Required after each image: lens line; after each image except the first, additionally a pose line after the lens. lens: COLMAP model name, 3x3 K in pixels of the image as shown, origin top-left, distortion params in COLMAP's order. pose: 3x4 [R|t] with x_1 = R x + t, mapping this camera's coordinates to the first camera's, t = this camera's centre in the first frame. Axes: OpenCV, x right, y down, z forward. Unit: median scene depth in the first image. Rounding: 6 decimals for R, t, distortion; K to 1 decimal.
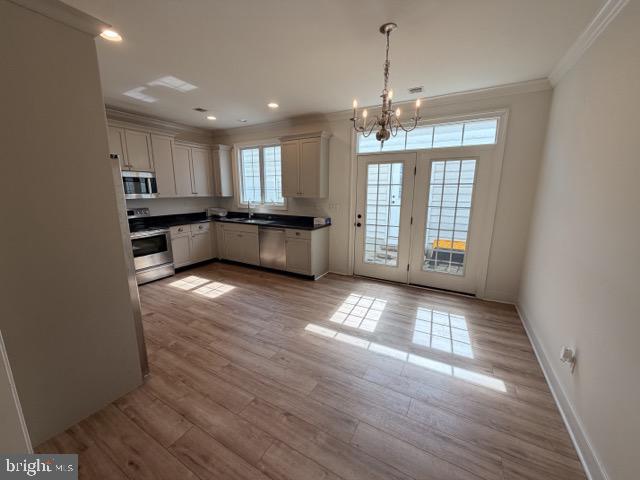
lens RADIAL K [[256.7, 0, 315.8], [0, 256.7, 240.1], [0, 0, 1]] dist [-0.007350, -0.000317]
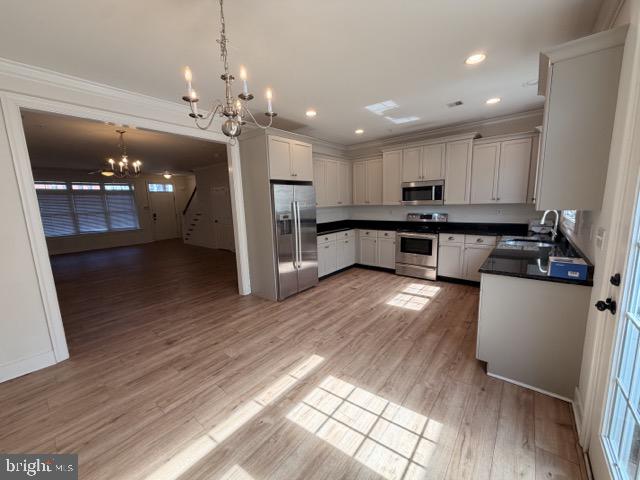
lens RADIAL K [[256.7, 0, 321.7], [0, 256.7, 239.9], [0, 0, 1]] dist [-0.007350, -0.000317]
pose [[-0.167135, 0.153283, -0.973946, 0.639768], [-0.159002, 0.970720, 0.180061, -0.174177], [0.973028, 0.184954, -0.137869, 0.904462]]
